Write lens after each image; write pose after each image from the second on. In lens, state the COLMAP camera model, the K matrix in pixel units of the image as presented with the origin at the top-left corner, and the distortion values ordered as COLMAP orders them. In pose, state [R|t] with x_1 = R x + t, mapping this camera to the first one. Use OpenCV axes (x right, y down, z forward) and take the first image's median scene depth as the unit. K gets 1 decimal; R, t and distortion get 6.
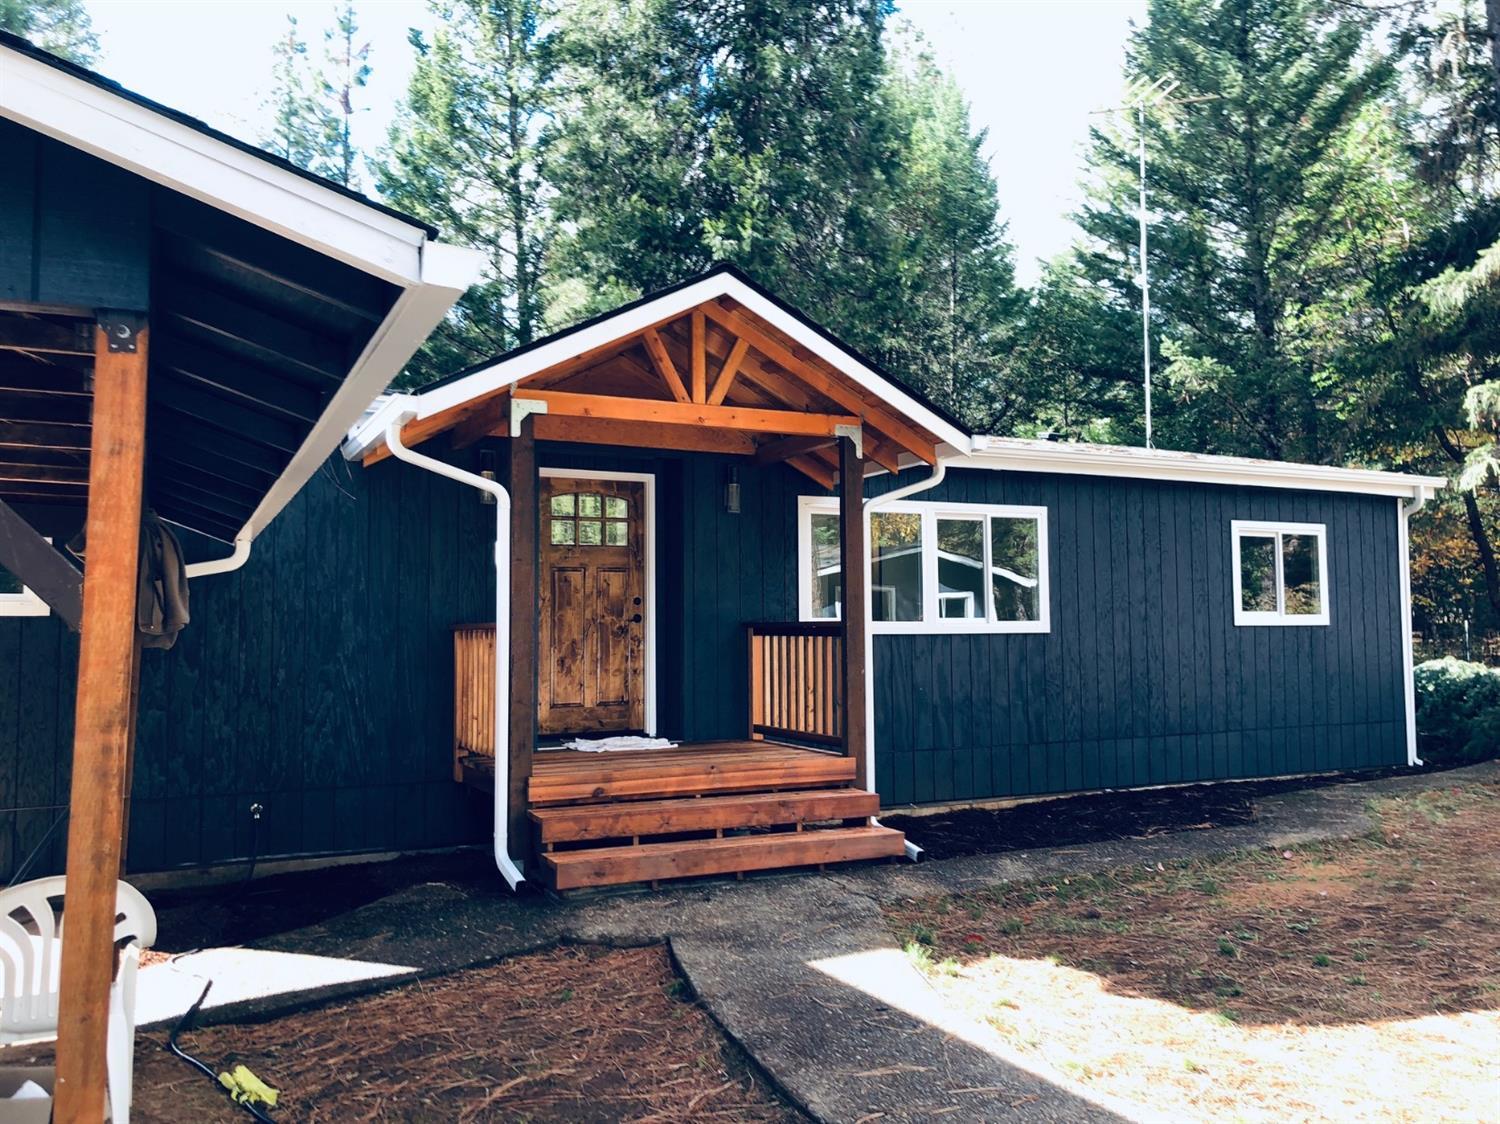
lens RADIAL K [[1234.2, 0, 760.3], [0, 1234.2, 556.6], [0, 0, 1]] dist [0.041864, -0.031161]
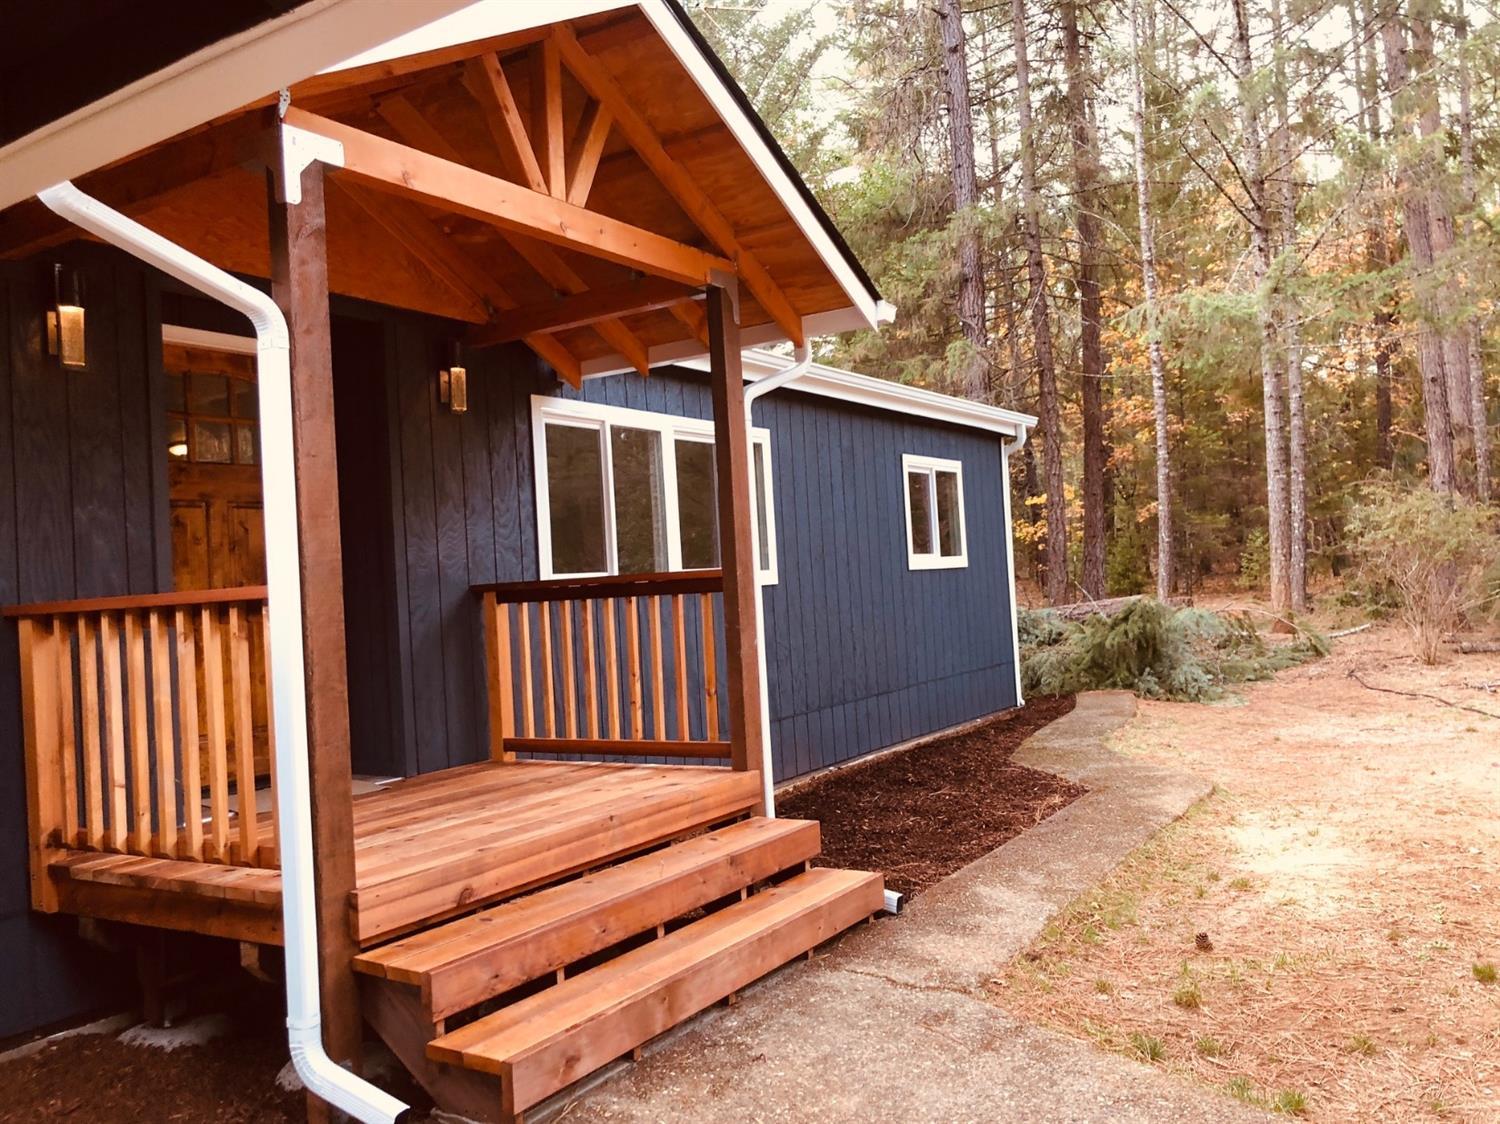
lens RADIAL K [[1234.2, 0, 751.9], [0, 1234.2, 568.3], [0, 0, 1]] dist [0.041864, -0.031161]
pose [[0.853408, -0.035625, 0.520025, -0.229749], [0.019532, 0.999147, 0.036393, 0.024357], [-0.520878, -0.020901, 0.853375, 0.369535]]
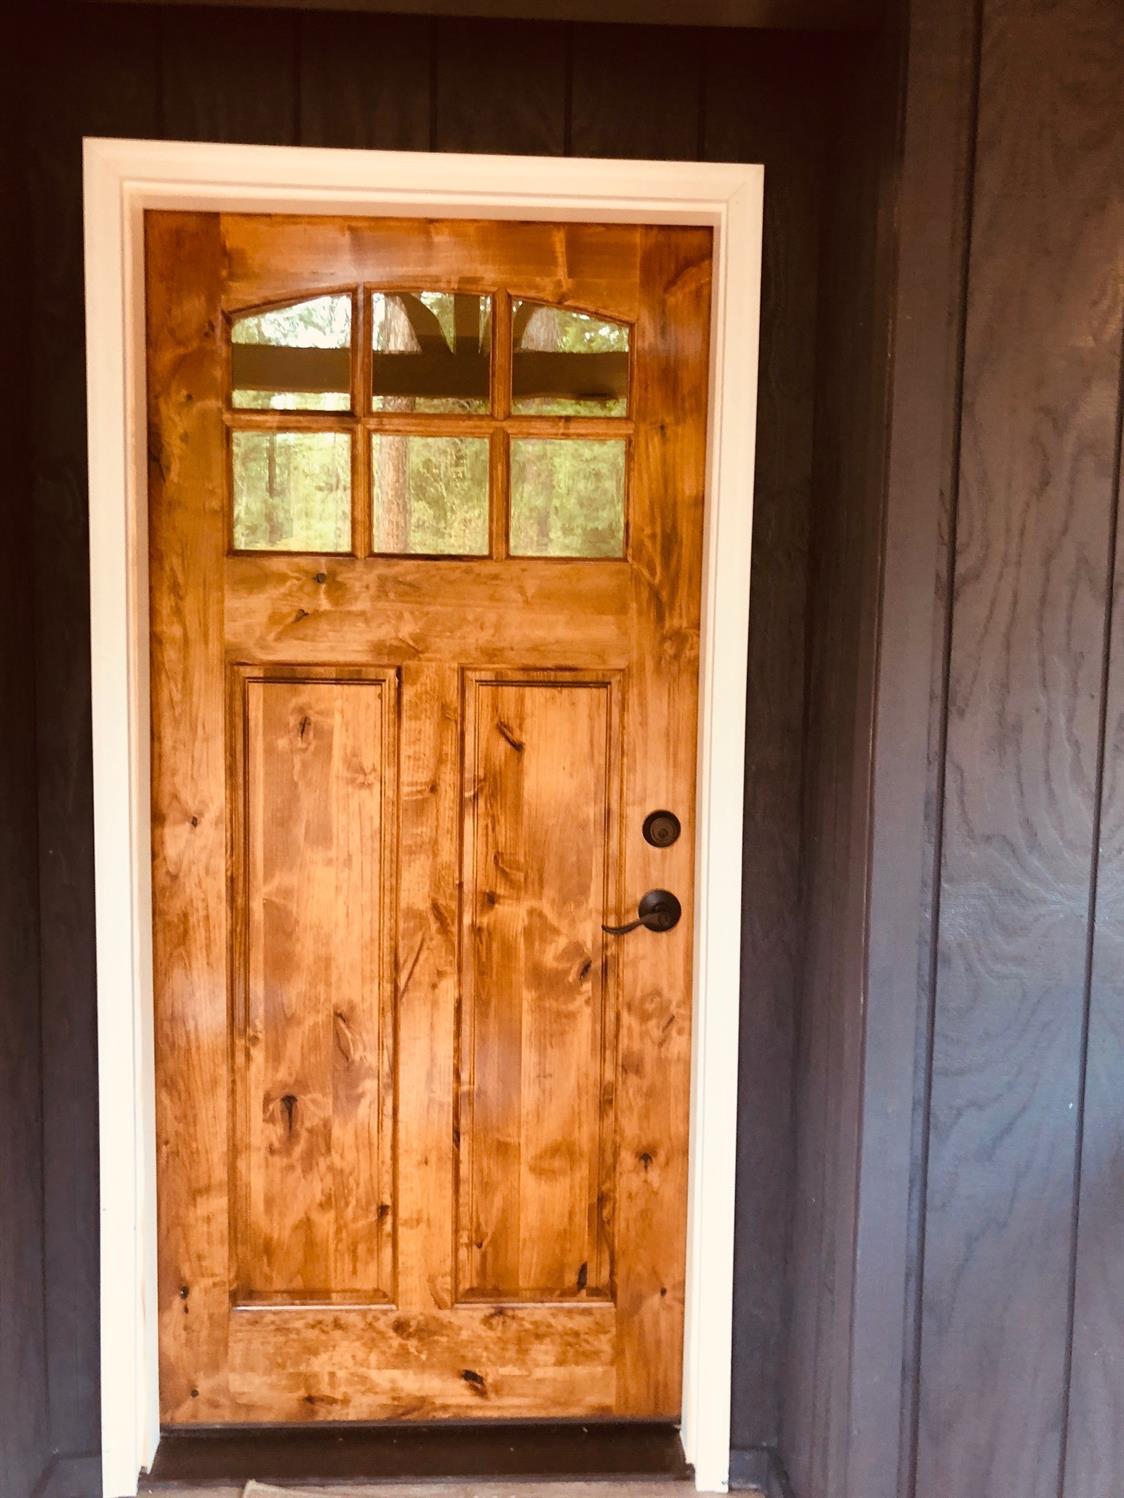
lens RADIAL K [[1232.6, 0, 548.2], [0, 1232.6, 727.2], [0, 0, 1]] dist [0.041864, -0.031161]
pose [[0.911265, 0.055310, -0.408090, -0.034633], [-0.000726, 0.991154, 0.132713, -0.008378], [0.411820, -0.120641, 0.903244, 0.825808]]
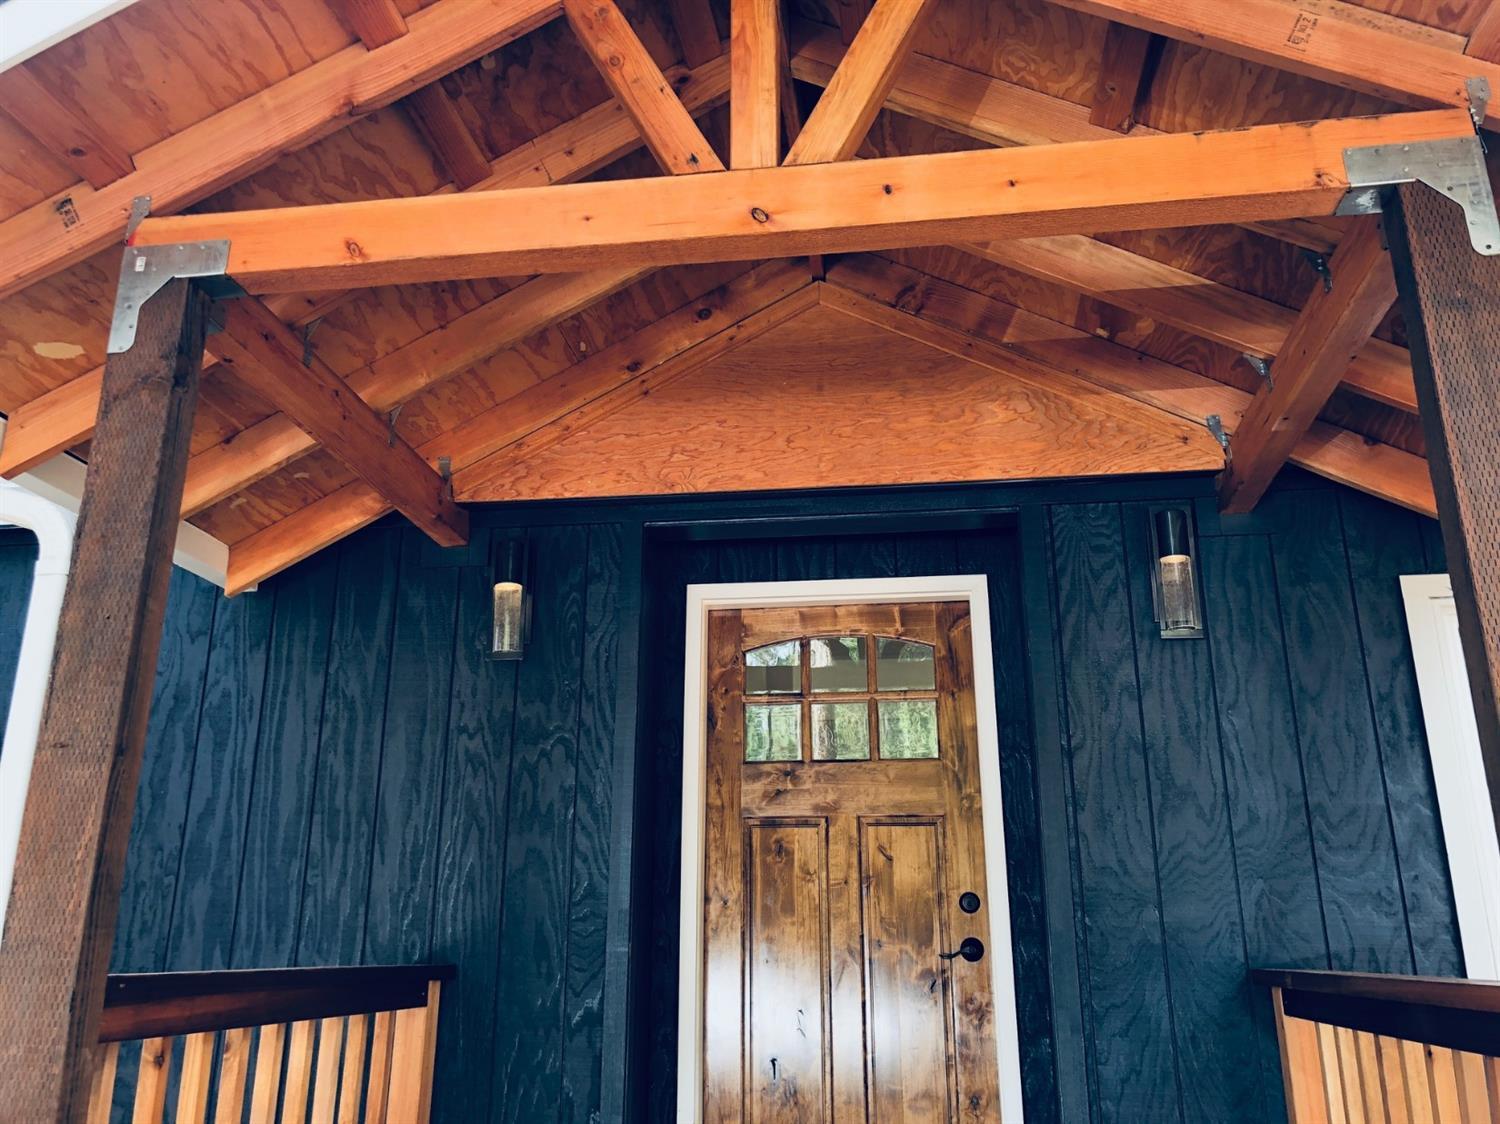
lens RADIAL K [[1234.2, 0, 741.7], [0, 1234.2, 560.7], [0, 0, 1]] dist [0.041864, -0.031161]
pose [[0.818532, -0.160293, -0.551644, 0.074176], [0.023030, 0.968666, -0.247296, 0.027407], [0.573999, 0.189716, 0.796576, 0.644805]]
